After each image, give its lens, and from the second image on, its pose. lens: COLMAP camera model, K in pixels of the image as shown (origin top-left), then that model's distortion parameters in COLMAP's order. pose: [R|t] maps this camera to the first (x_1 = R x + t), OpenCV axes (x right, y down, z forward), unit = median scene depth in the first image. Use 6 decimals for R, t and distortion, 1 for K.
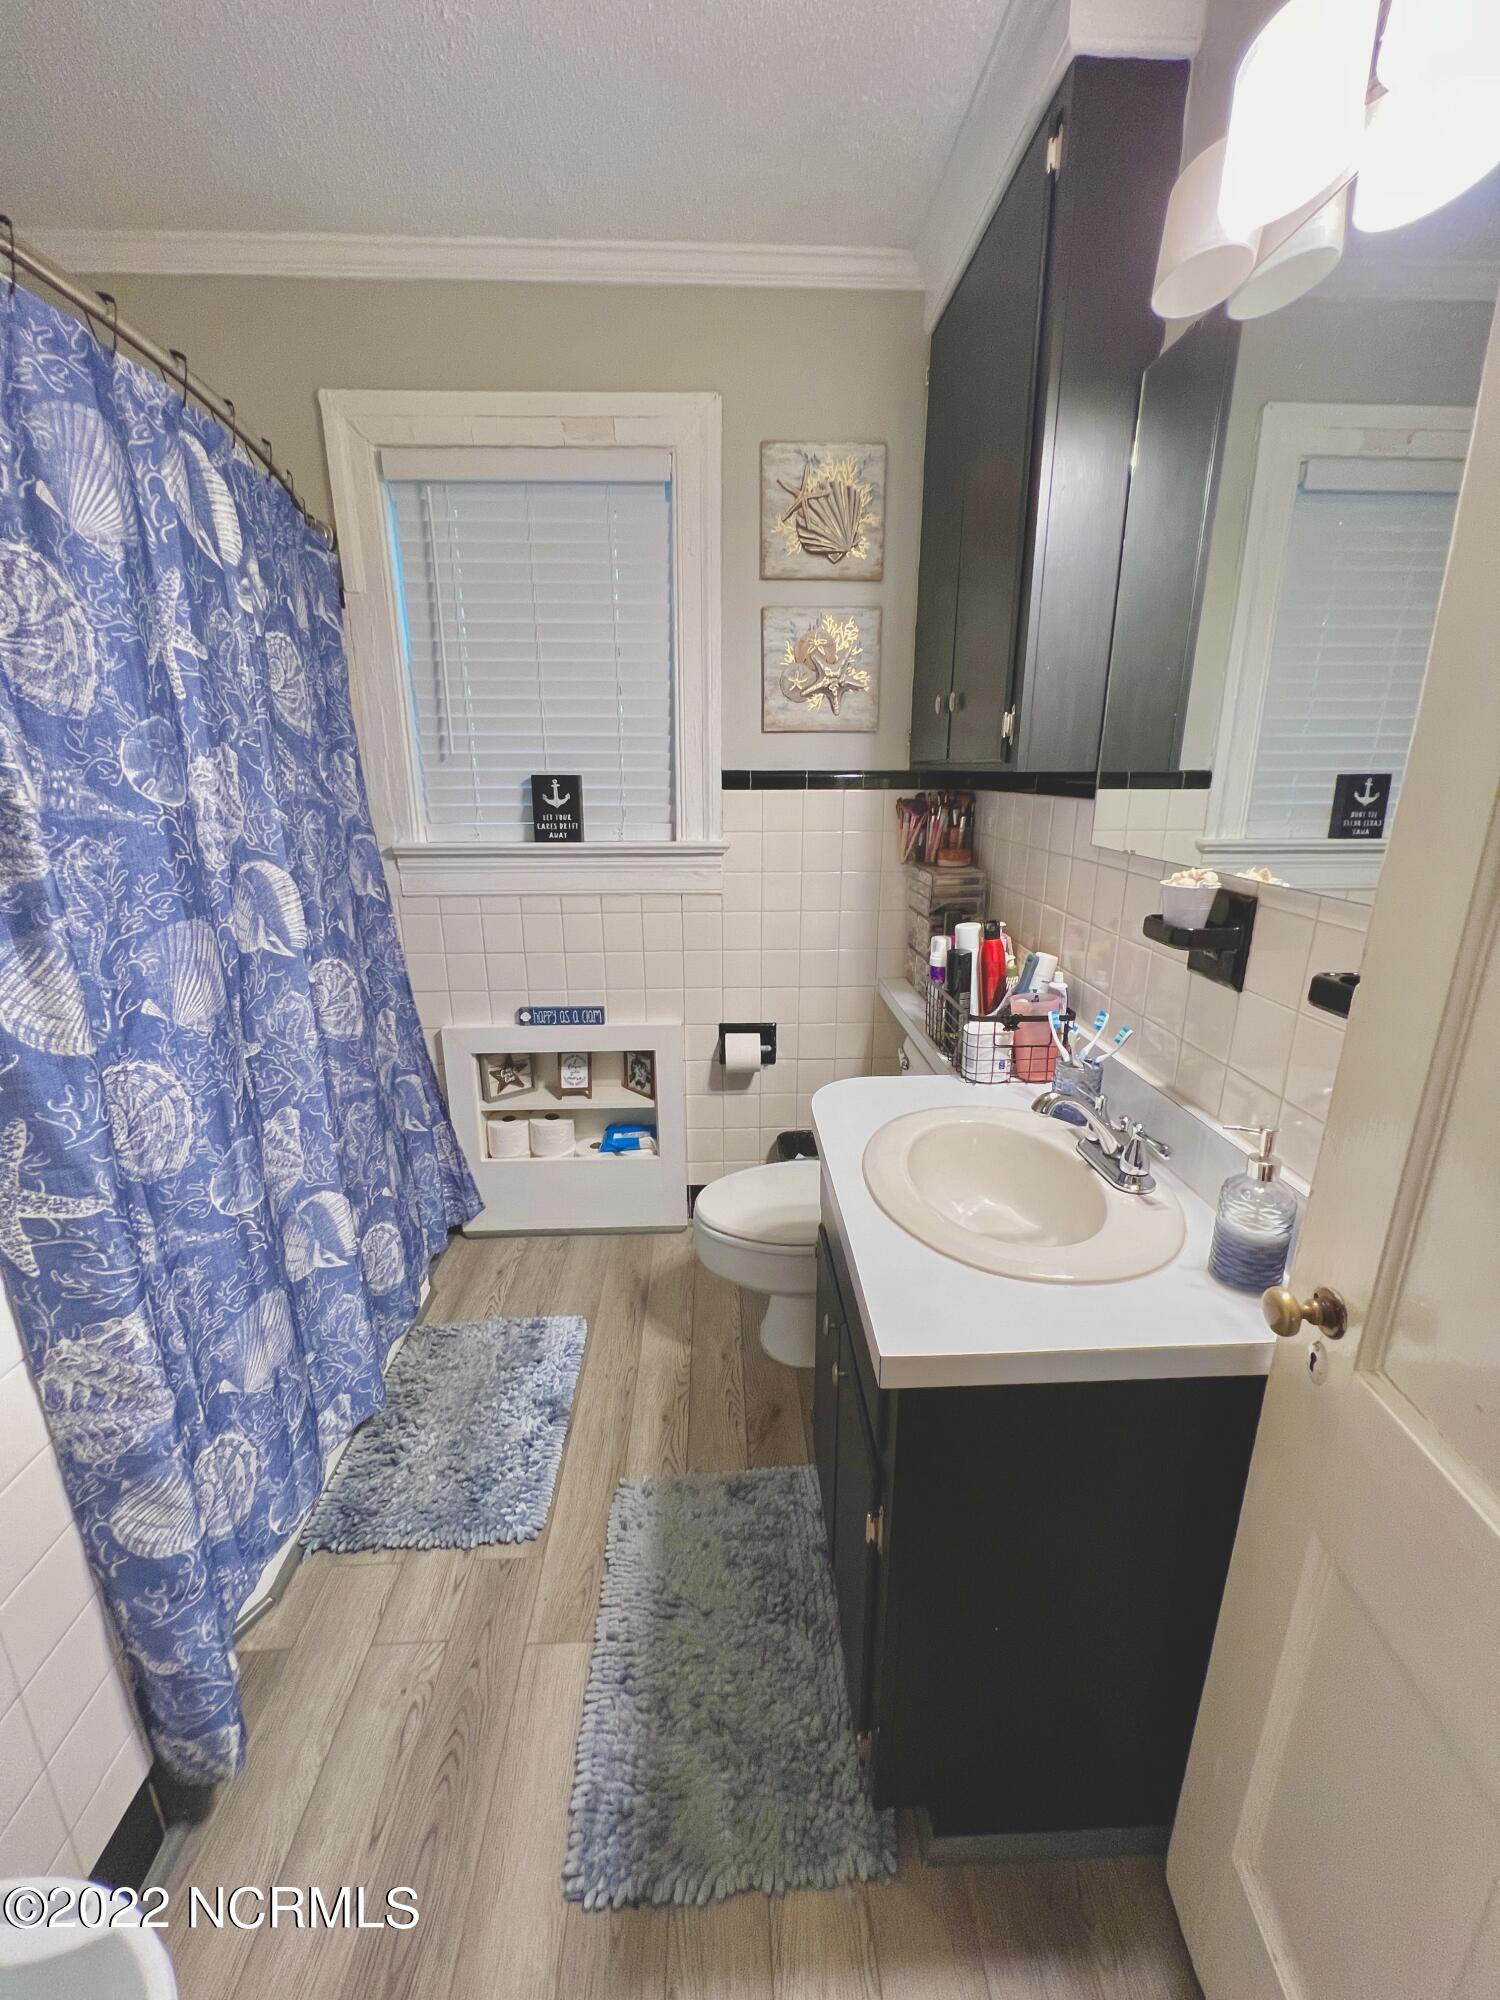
lens RADIAL K [[805.3, 0, 751.5], [0, 805.3, 999.8], [0, 0, 1]] dist [0.001676, 0.001241]
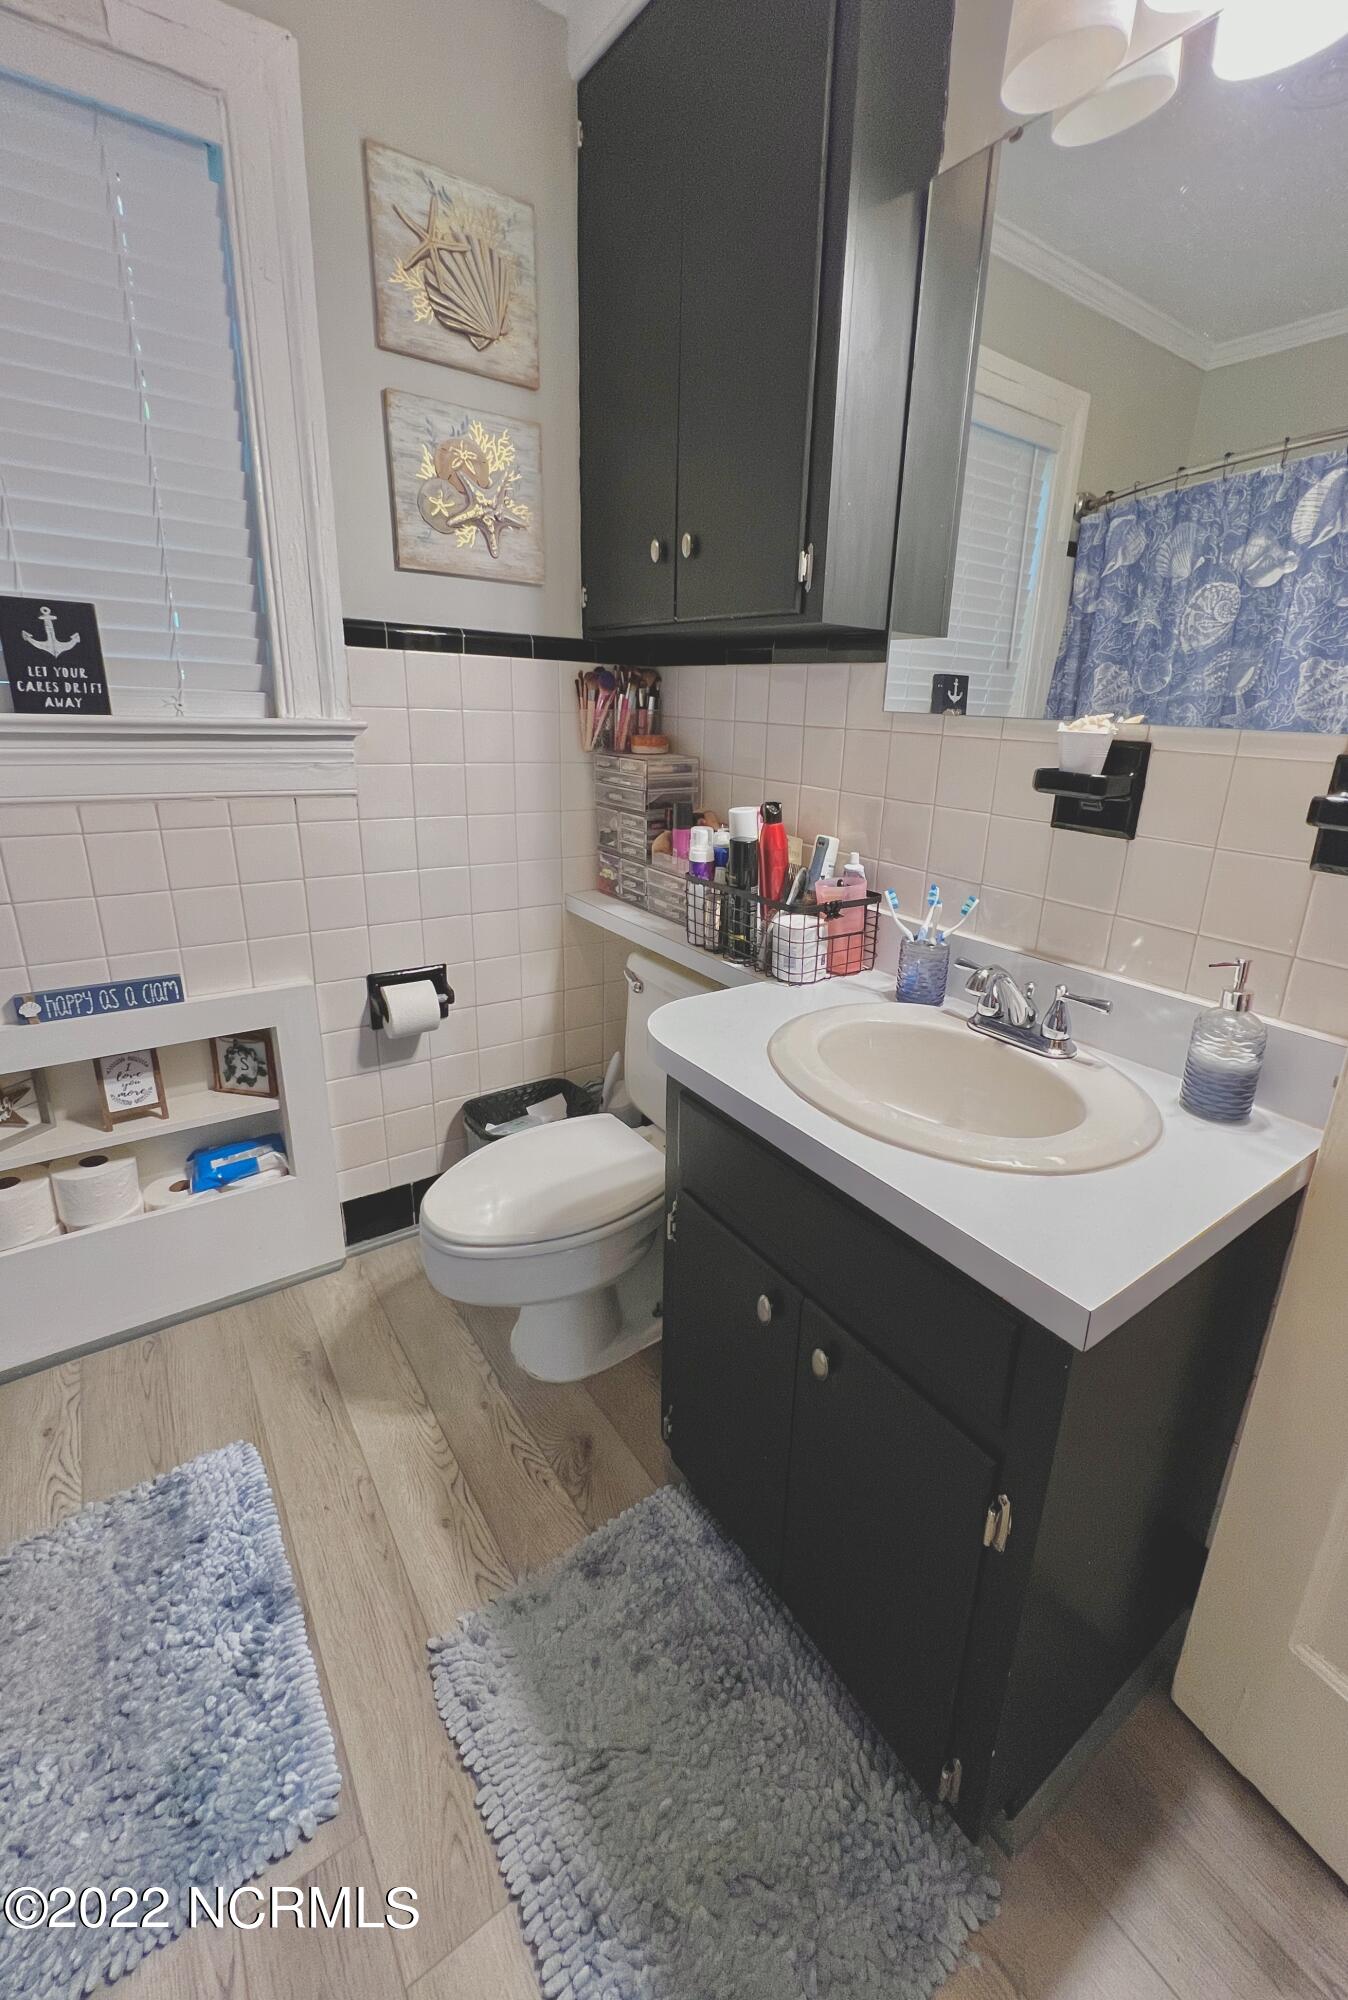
lens RADIAL K [[834.4, 0, 729.0], [0, 834.4, 962.3], [0, 0, 1]] dist [-0.000723, 0.001224]
pose [[0.823883, -0.134842, 0.550485, -0.206496], [0.117975, 0.990812, 0.066134, 0.007315], [-0.554345, 0.010457, 0.832222, 0.208721]]
